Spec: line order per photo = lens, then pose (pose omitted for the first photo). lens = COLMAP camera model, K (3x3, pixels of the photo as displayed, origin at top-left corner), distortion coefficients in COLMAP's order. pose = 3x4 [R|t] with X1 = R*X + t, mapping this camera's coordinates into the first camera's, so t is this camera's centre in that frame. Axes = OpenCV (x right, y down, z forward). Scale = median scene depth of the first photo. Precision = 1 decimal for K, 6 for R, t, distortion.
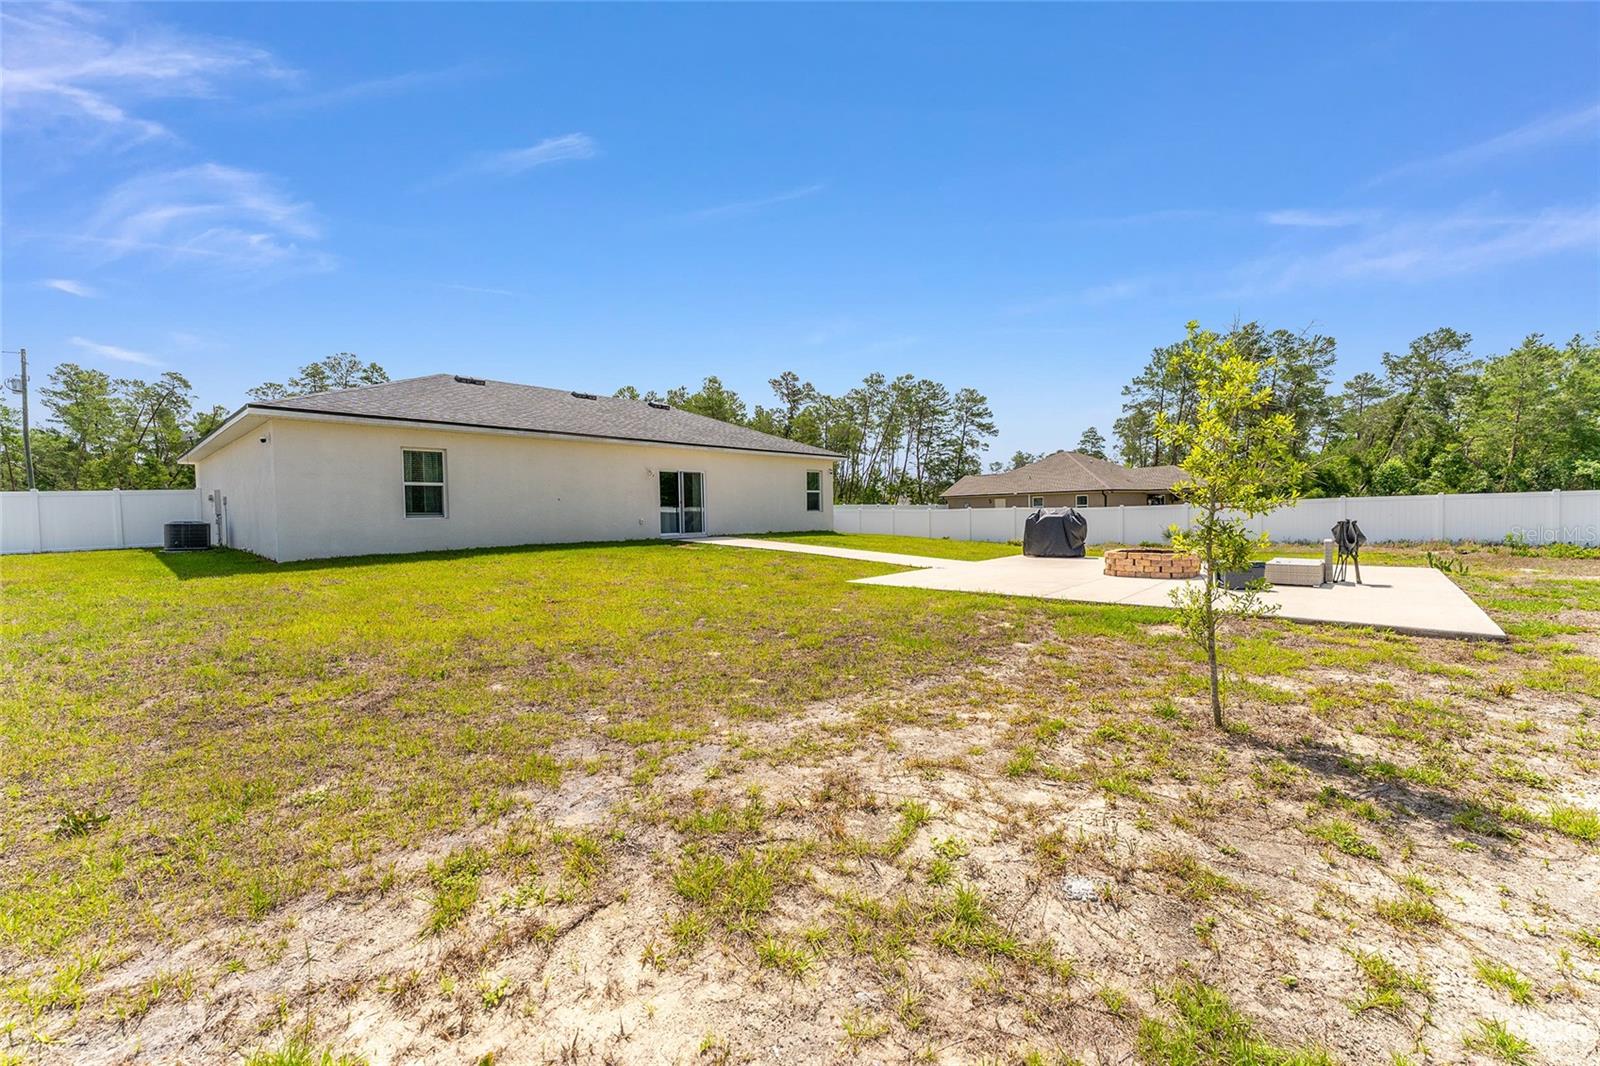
lens RADIAL K [[638.2, 0, 802.3], [0, 638.2, 531.3], [0, 0, 1]] dist [-0.001396, -0.000188]
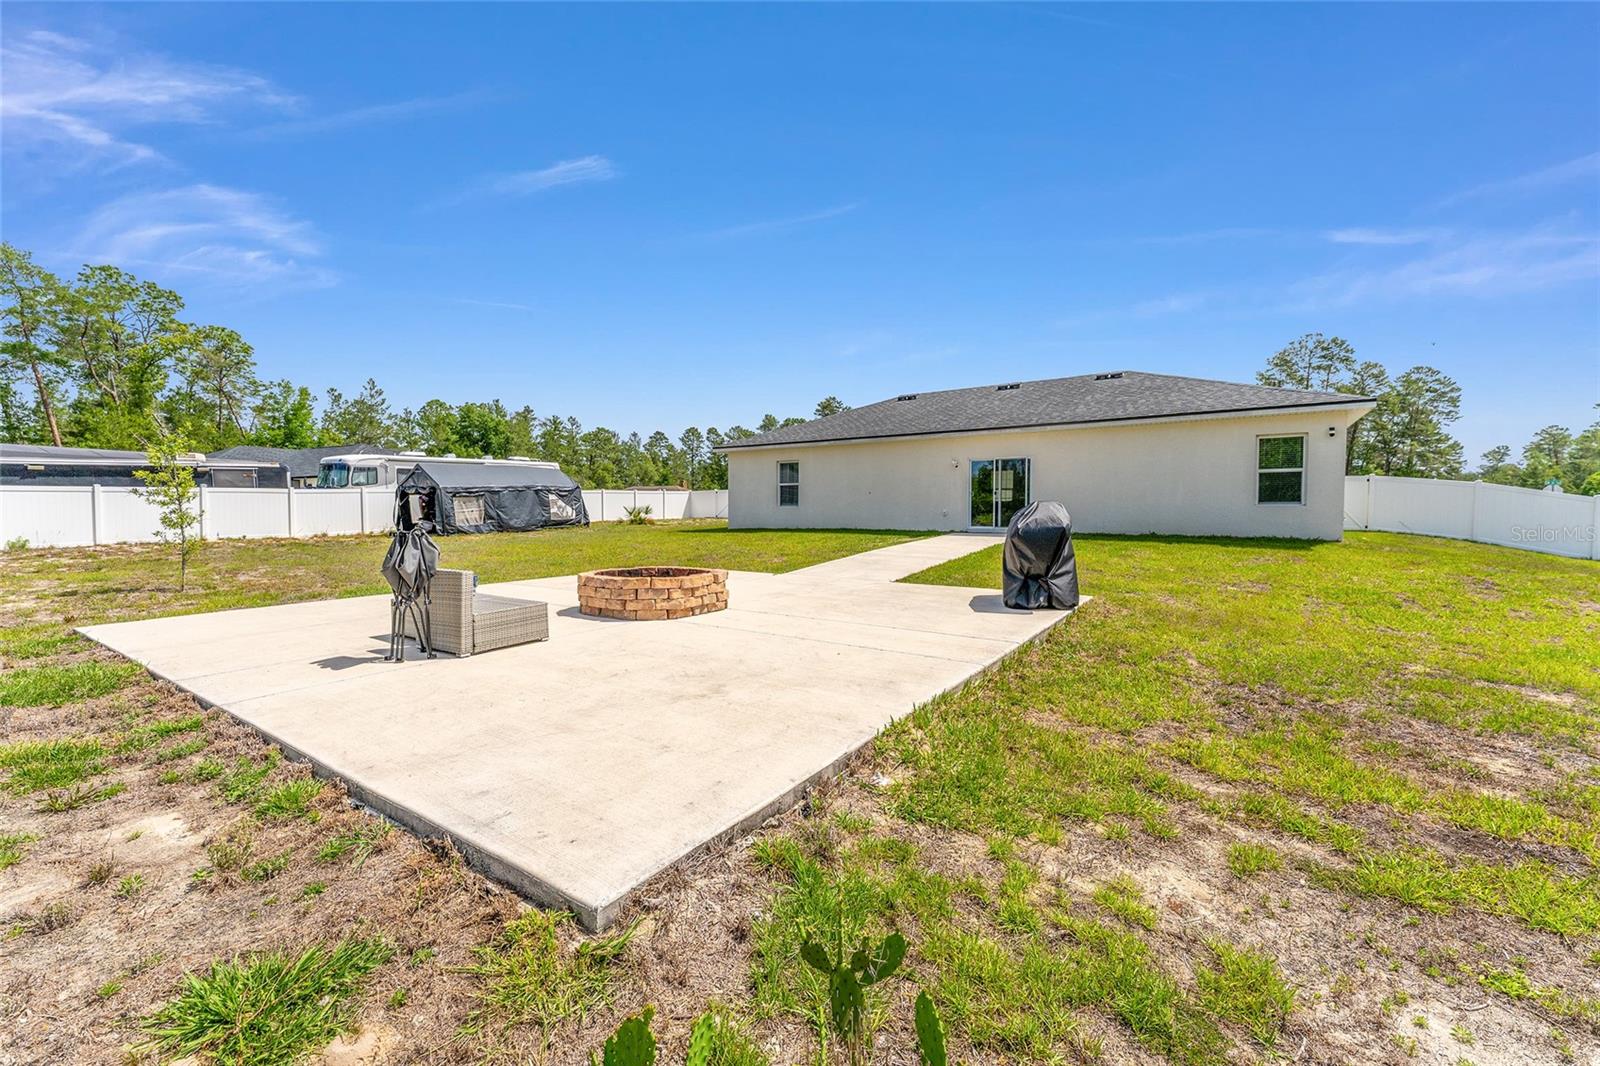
lens RADIAL K [[638.2, 0, 802.3], [0, 638.2, 531.3], [0, 0, 1]] dist [-0.001396, -0.000188]
pose [[0.130711, 0.050185, -0.990150, 0.671286], [-0.031183, 0.998432, 0.046488, -0.024436], [0.990930, 0.024800, 0.132071, 0.601452]]
